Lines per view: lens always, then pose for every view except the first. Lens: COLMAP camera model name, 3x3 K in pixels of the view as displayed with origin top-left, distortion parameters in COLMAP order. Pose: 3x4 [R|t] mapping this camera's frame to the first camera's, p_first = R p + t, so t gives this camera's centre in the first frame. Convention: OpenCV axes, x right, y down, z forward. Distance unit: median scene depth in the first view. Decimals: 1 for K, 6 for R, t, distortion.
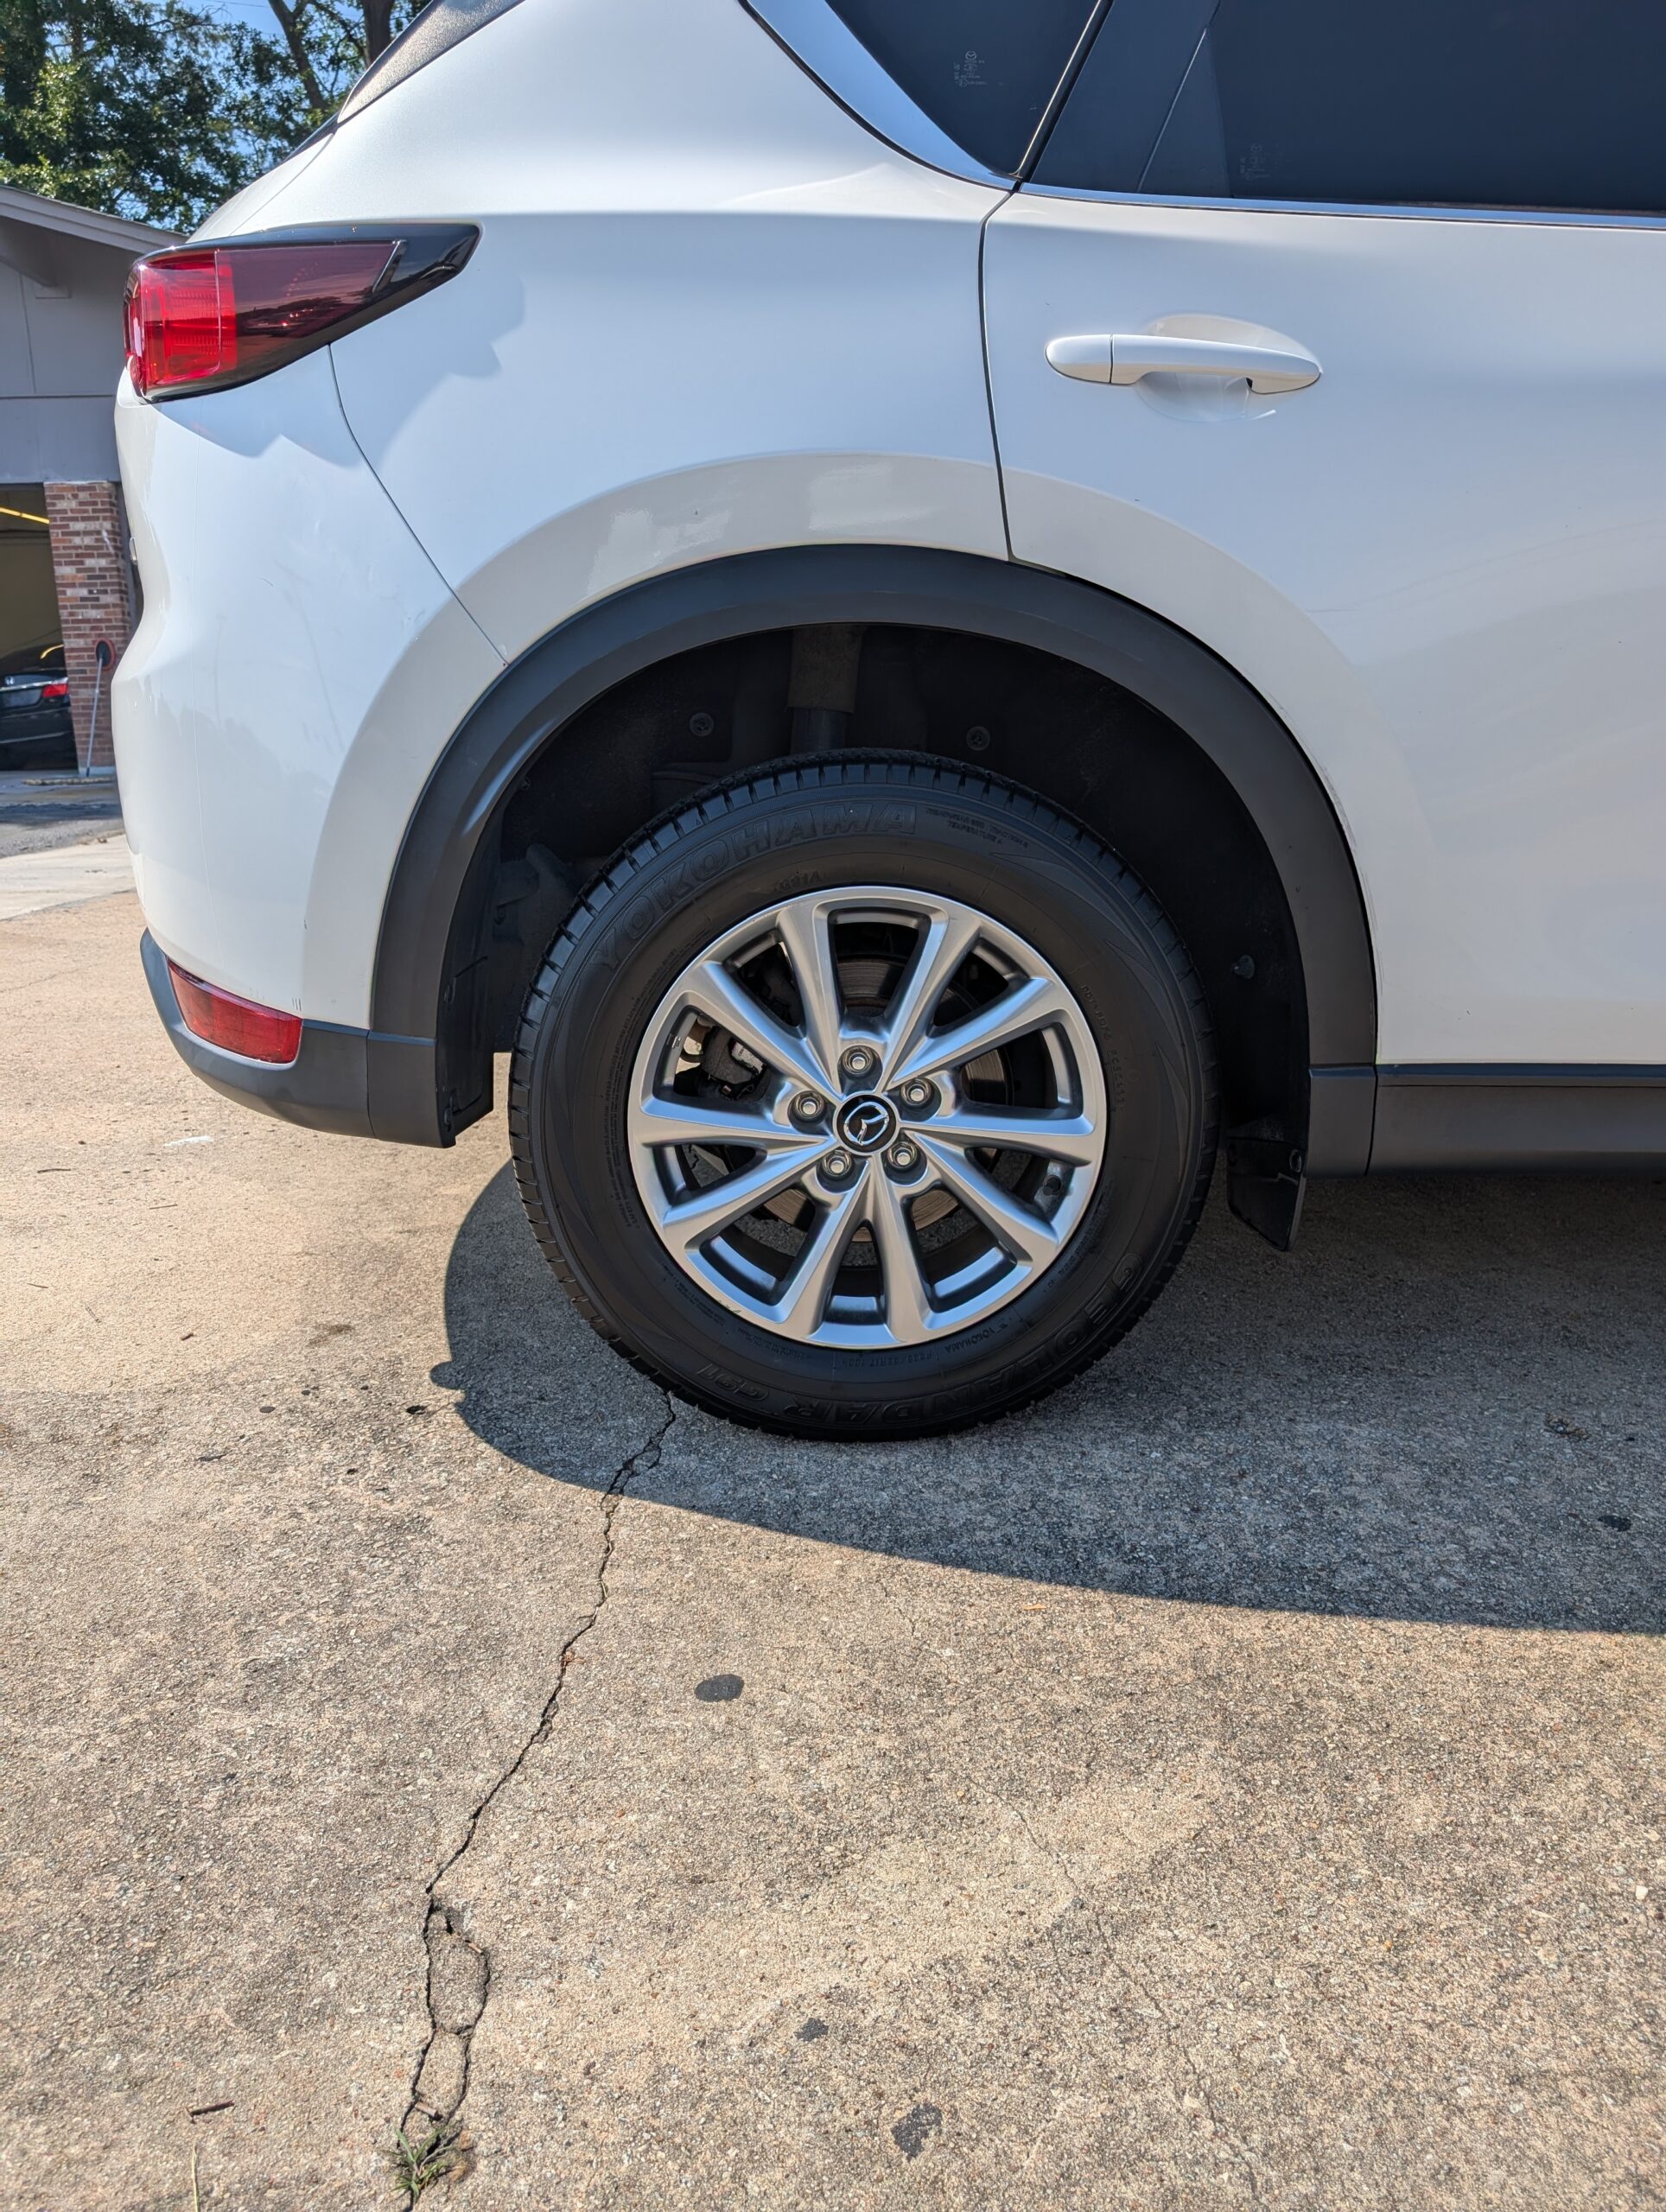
lens RADIAL K [[1593.0, 0, 792.8], [0, 1593.0, 1106.0], [0, 0, 1]] dist [0.024236, -0.026309]
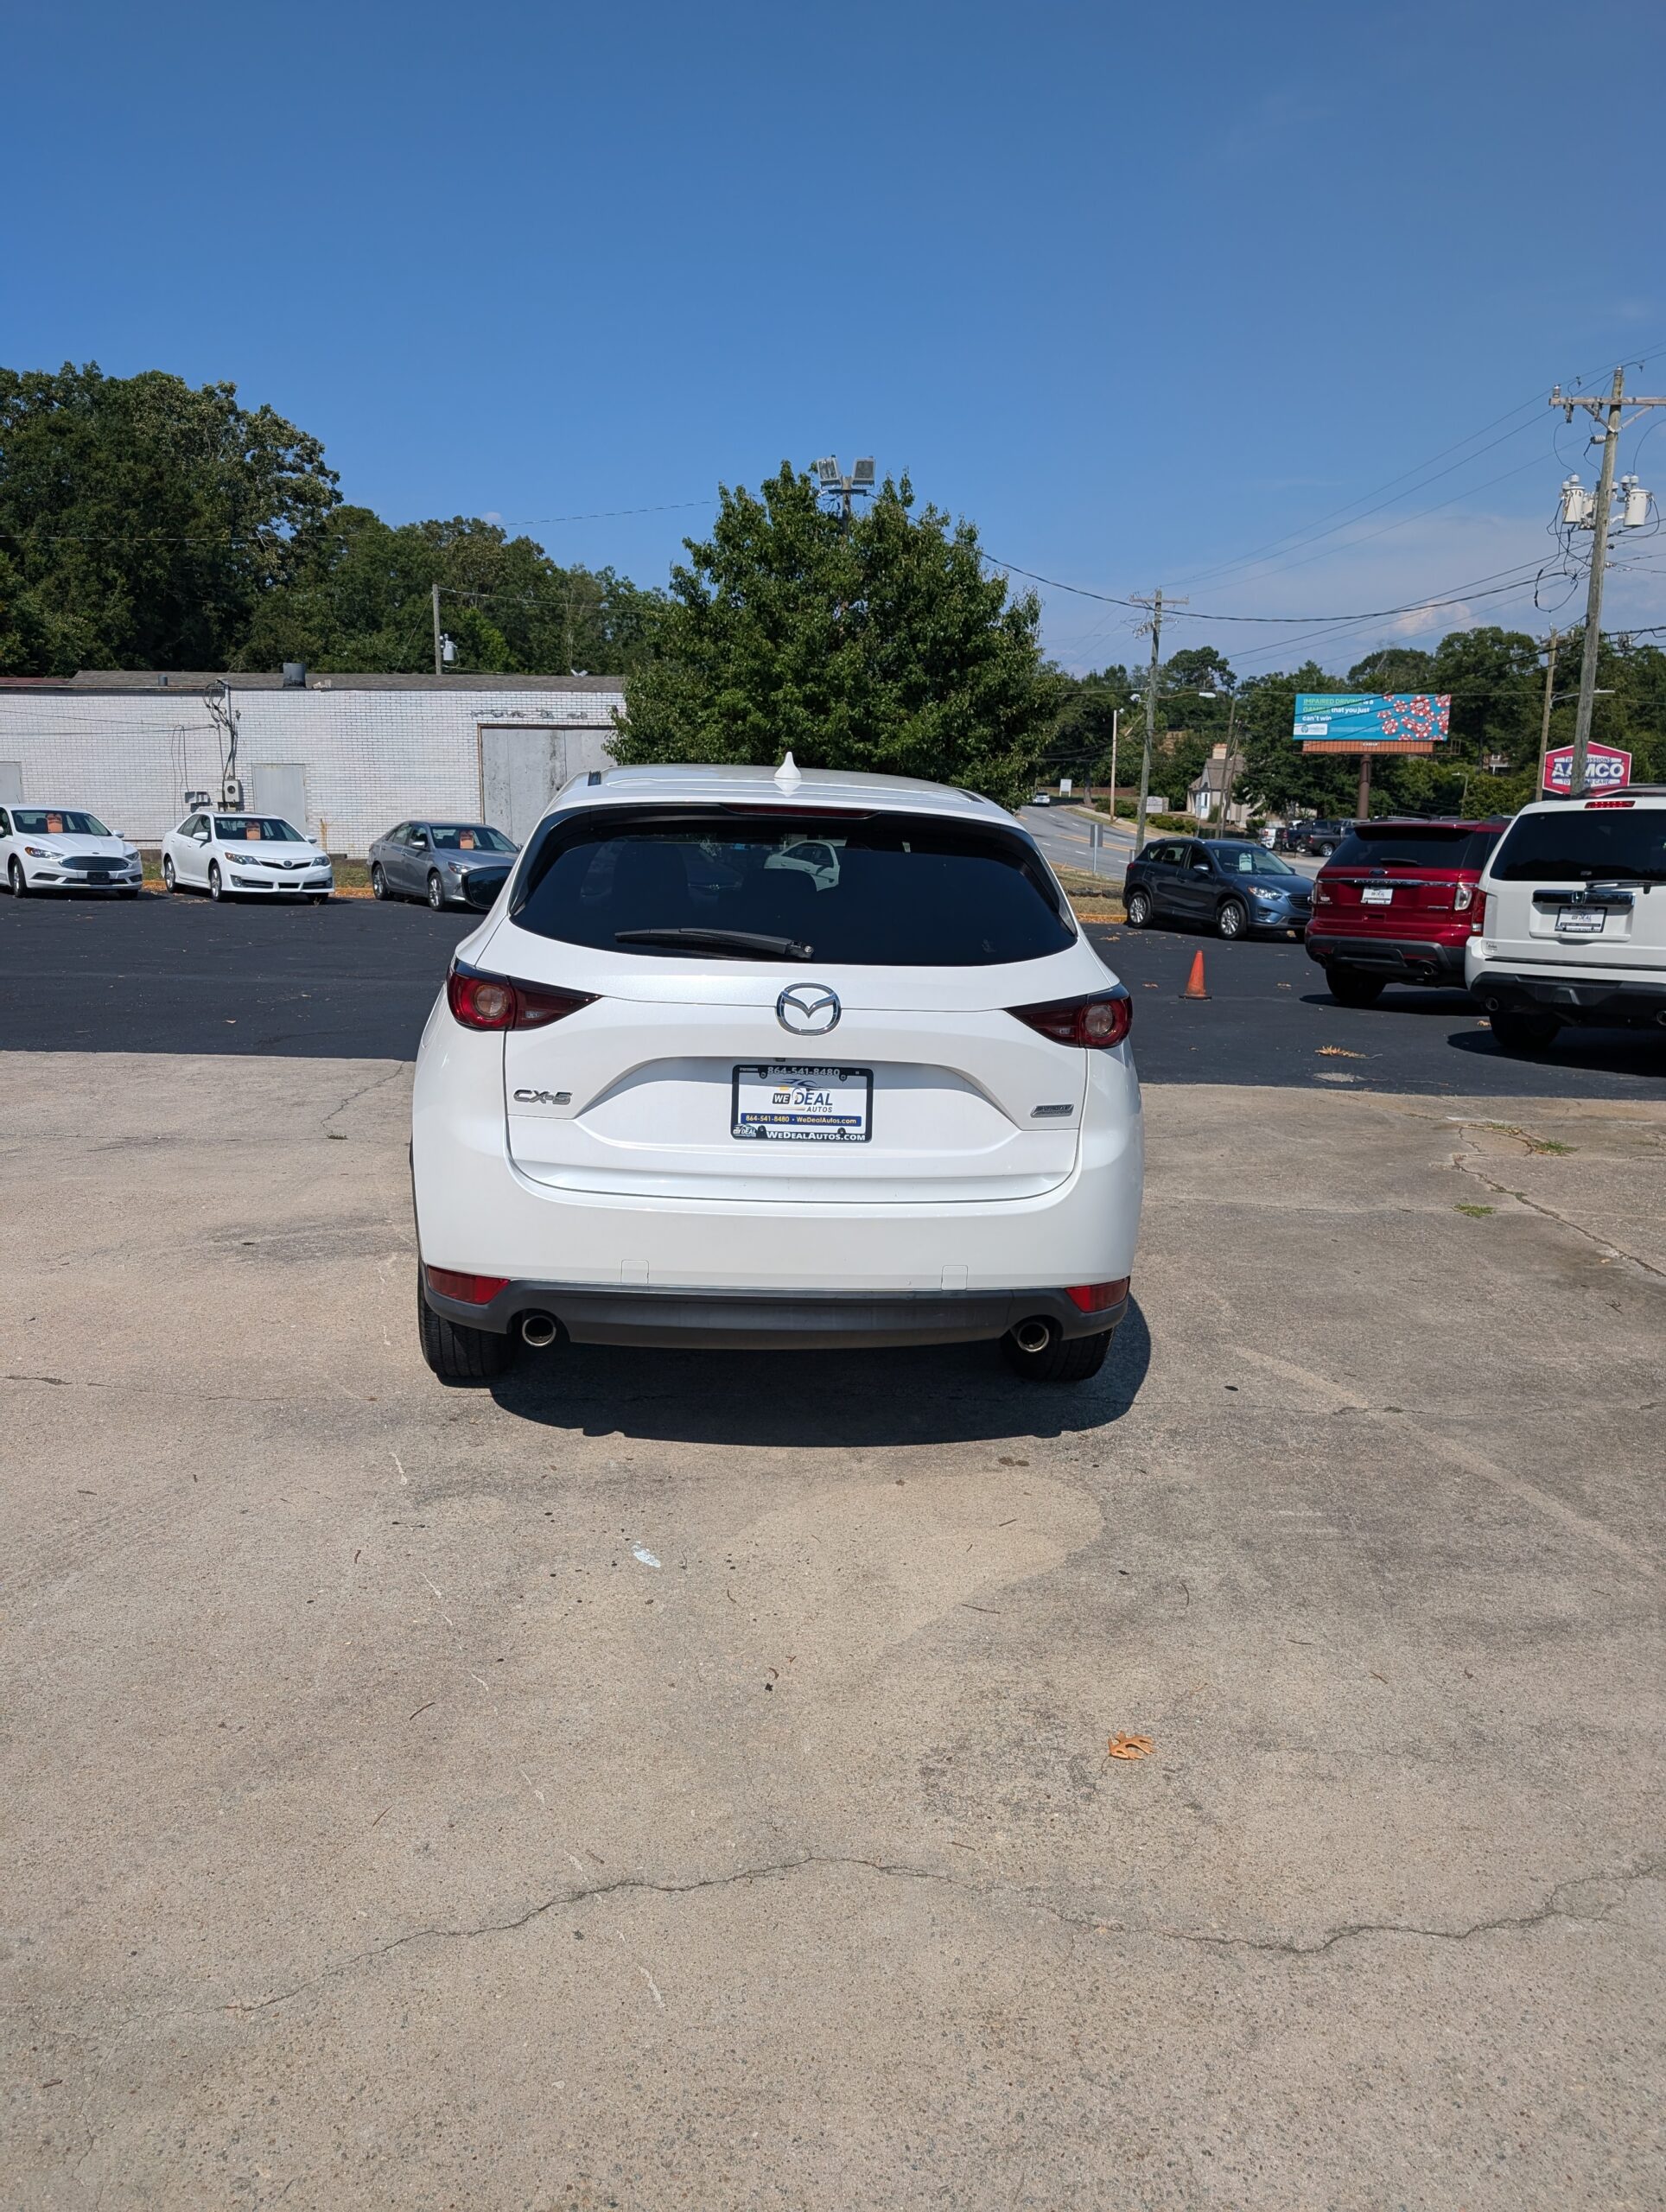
lens RADIAL K [[1604.6, 0, 829.0], [0, 1604.6, 1085.4], [0, 0, 1]] dist [0.008827, -0.002182]
pose [[-0.079697, -0.180248, 0.980387, -2.608920], [0.214495, 0.957375, 0.193453, -0.902400], [-0.973468, 0.225706, -0.037638, 1.448251]]
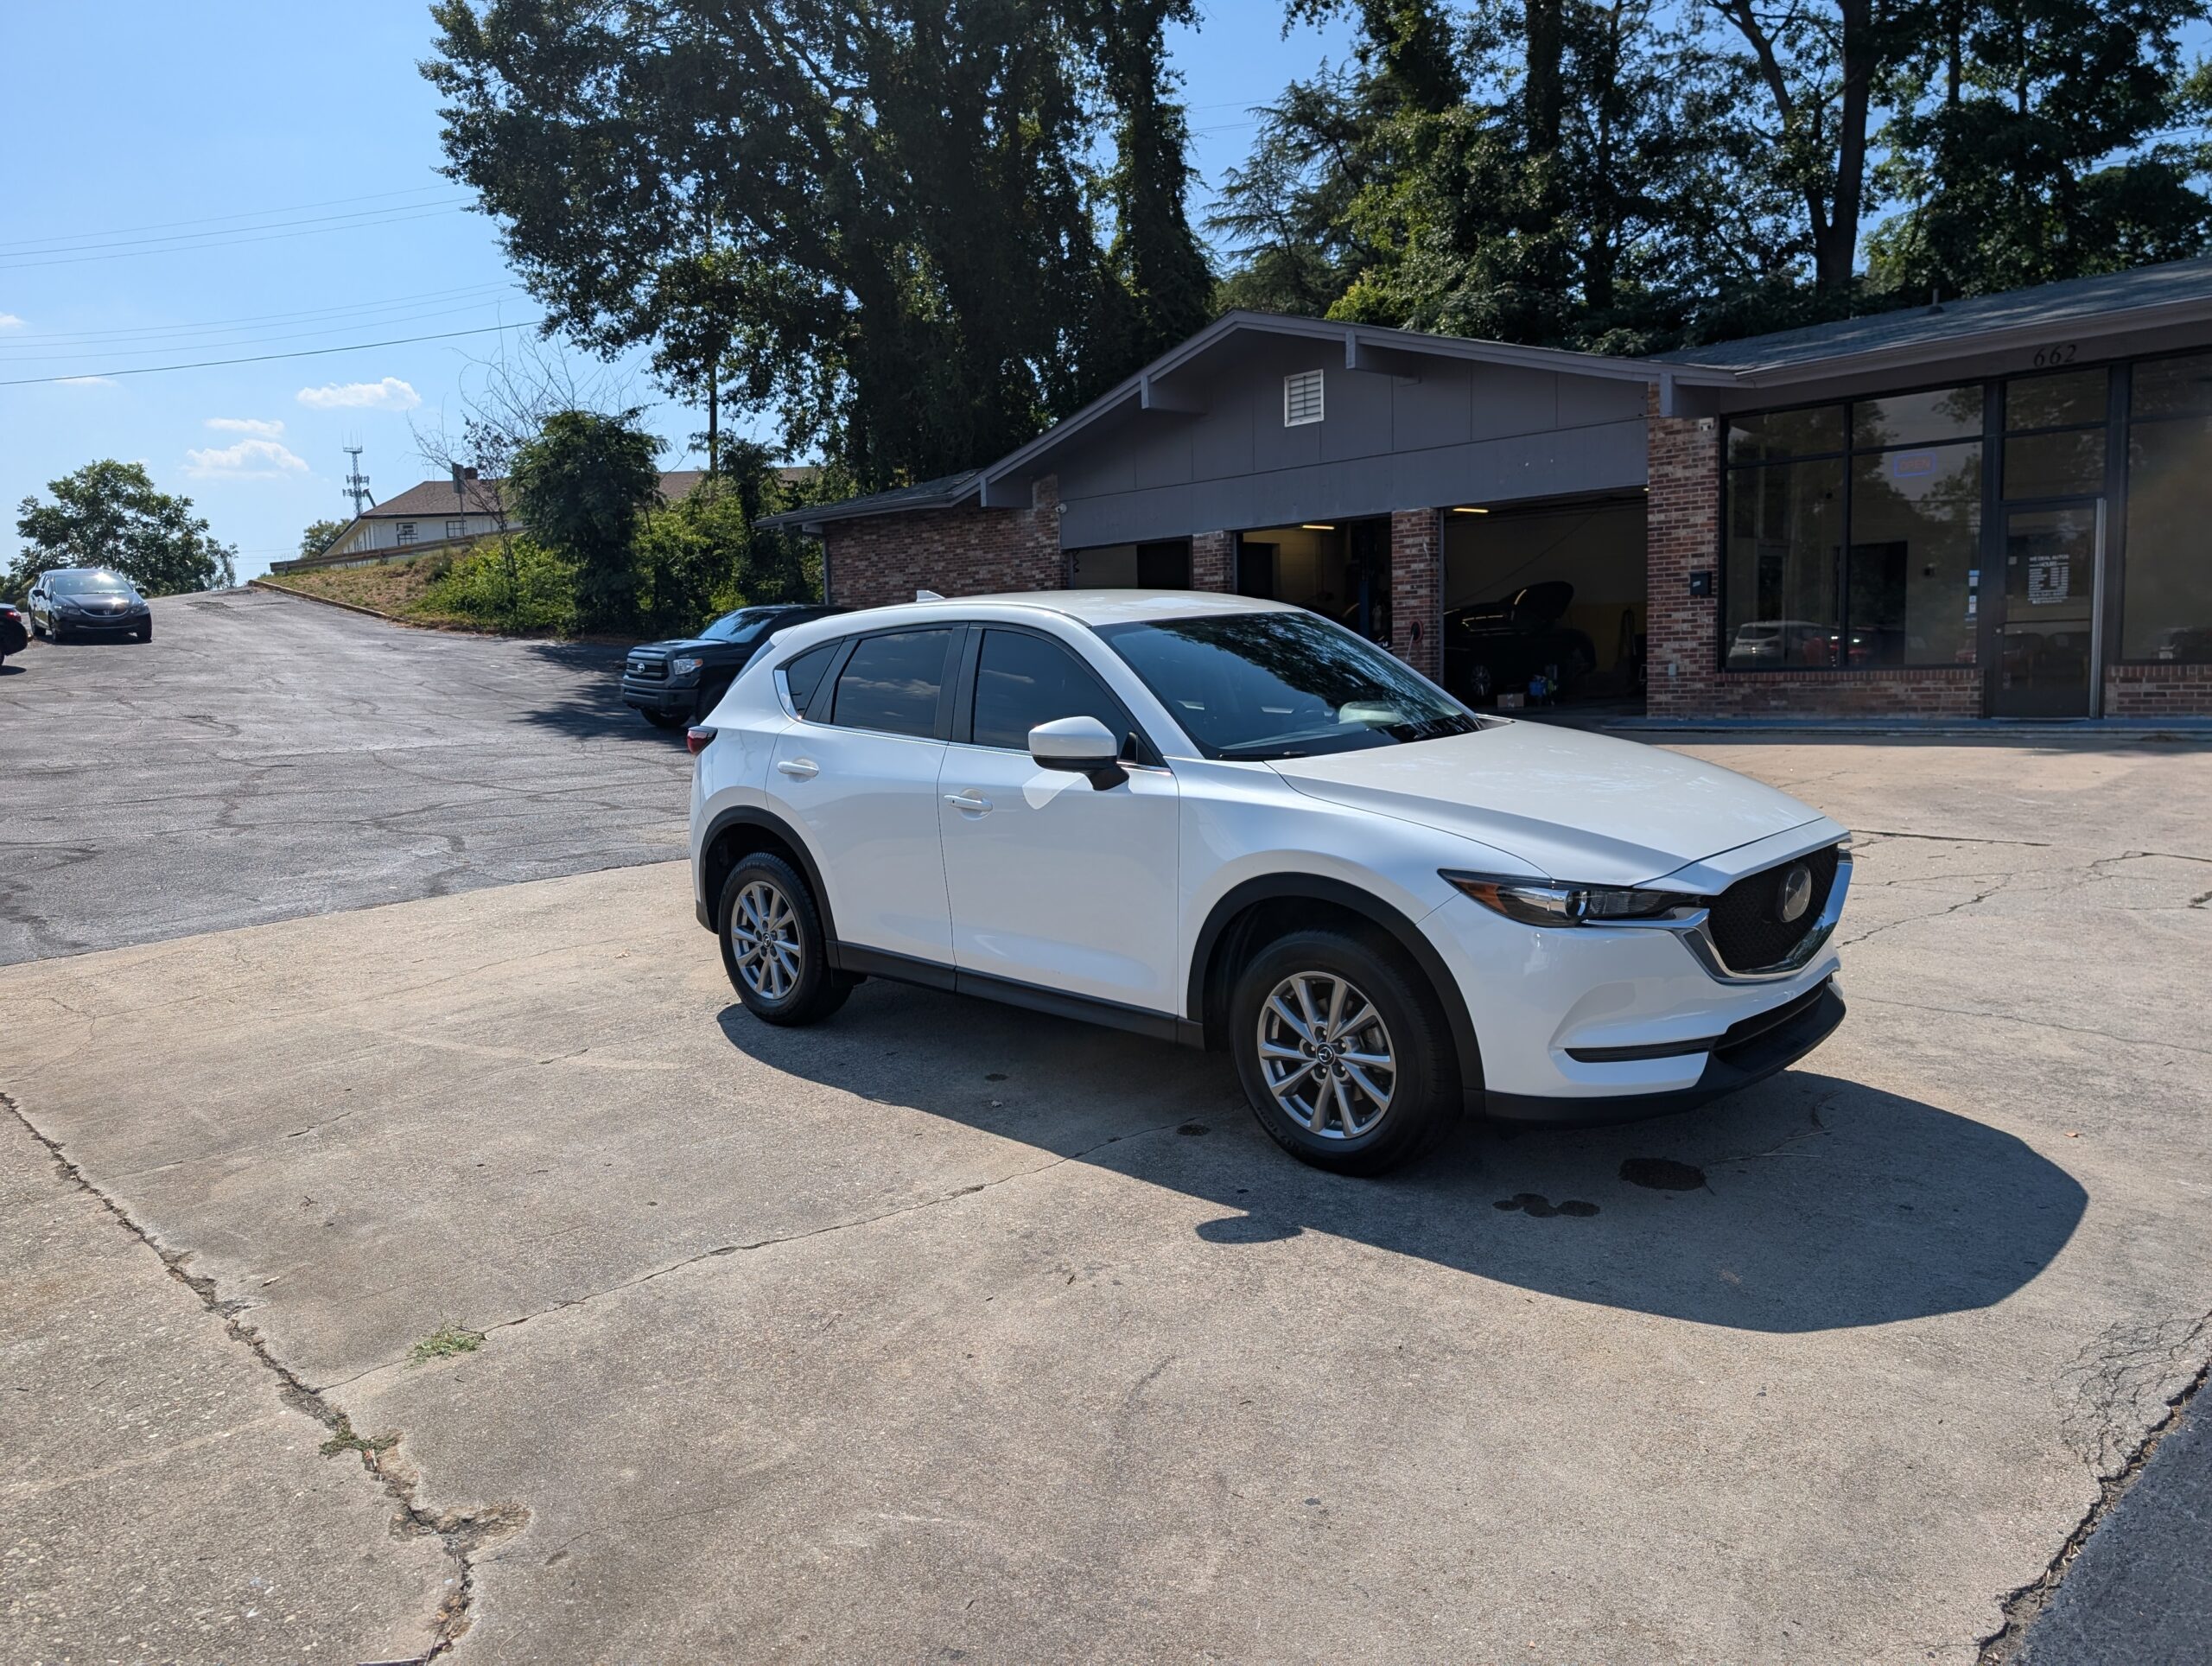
lens RADIAL K [[1593.0, 0, 1081.2], [0, 1593.0, 843.9], [0, 0, 1]] dist [0.024236, -0.026309]
pose [[0.699288, 0.079061, -0.710454, 3.342016], [-0.142199, 0.989388, -0.029863, -0.213955], [0.700554, 0.121908, 0.703110, -1.259113]]
